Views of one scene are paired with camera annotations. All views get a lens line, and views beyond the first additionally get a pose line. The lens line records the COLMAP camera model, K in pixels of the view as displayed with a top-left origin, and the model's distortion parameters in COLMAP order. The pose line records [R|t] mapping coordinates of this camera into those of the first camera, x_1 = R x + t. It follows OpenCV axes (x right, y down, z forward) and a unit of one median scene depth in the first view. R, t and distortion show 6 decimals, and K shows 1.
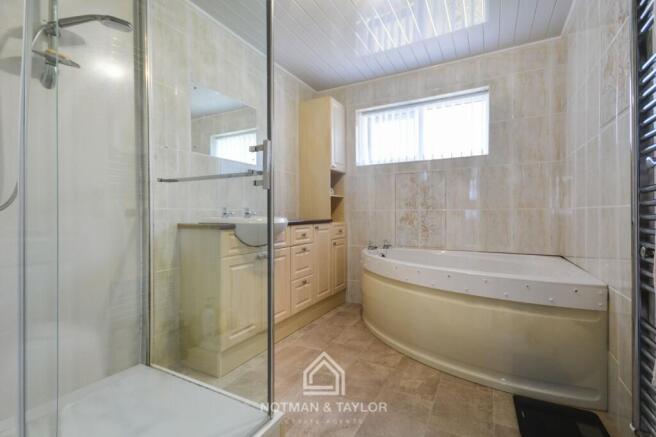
lens RADIAL K [[294.2, 0, 330.0], [0, 294.2, 213.0], [0, 0, 1]] dist [0.027557, 0.000141]
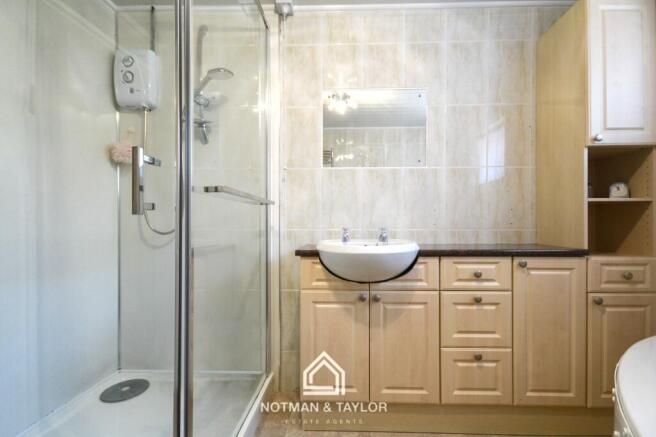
lens RADIAL K [[296.4, 0, 328.4], [0, 296.4, 230.8], [0, 0, 1]] dist [0.018787, -0.000041]
pose [[0.458184, 0.008777, -0.888814, 0.283645], [0.000227, 0.999950, 0.009991, -0.016639], [0.888857, -0.004779, 0.458159, 0.458269]]
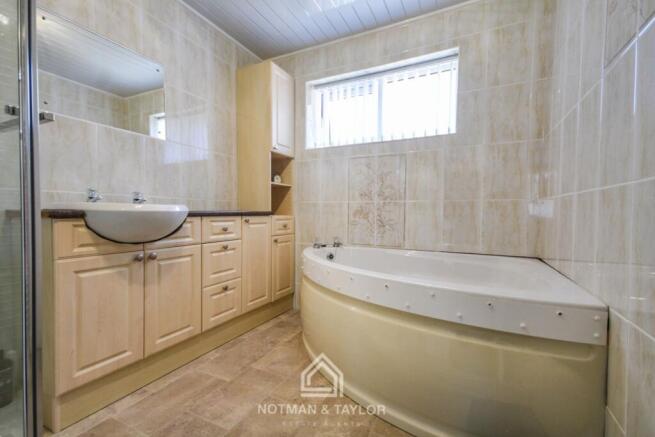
lens RADIAL K [[288.4, 0, 327.5], [0, 288.4, 218.5], [0, 0, 1]] dist [0.033814, 0.000208]
pose [[0.999437, 0.011390, 0.031552, 0.156964], [-0.012150, 0.999638, 0.024023, 0.022528], [-0.031267, -0.024393, 0.999213, 0.204149]]
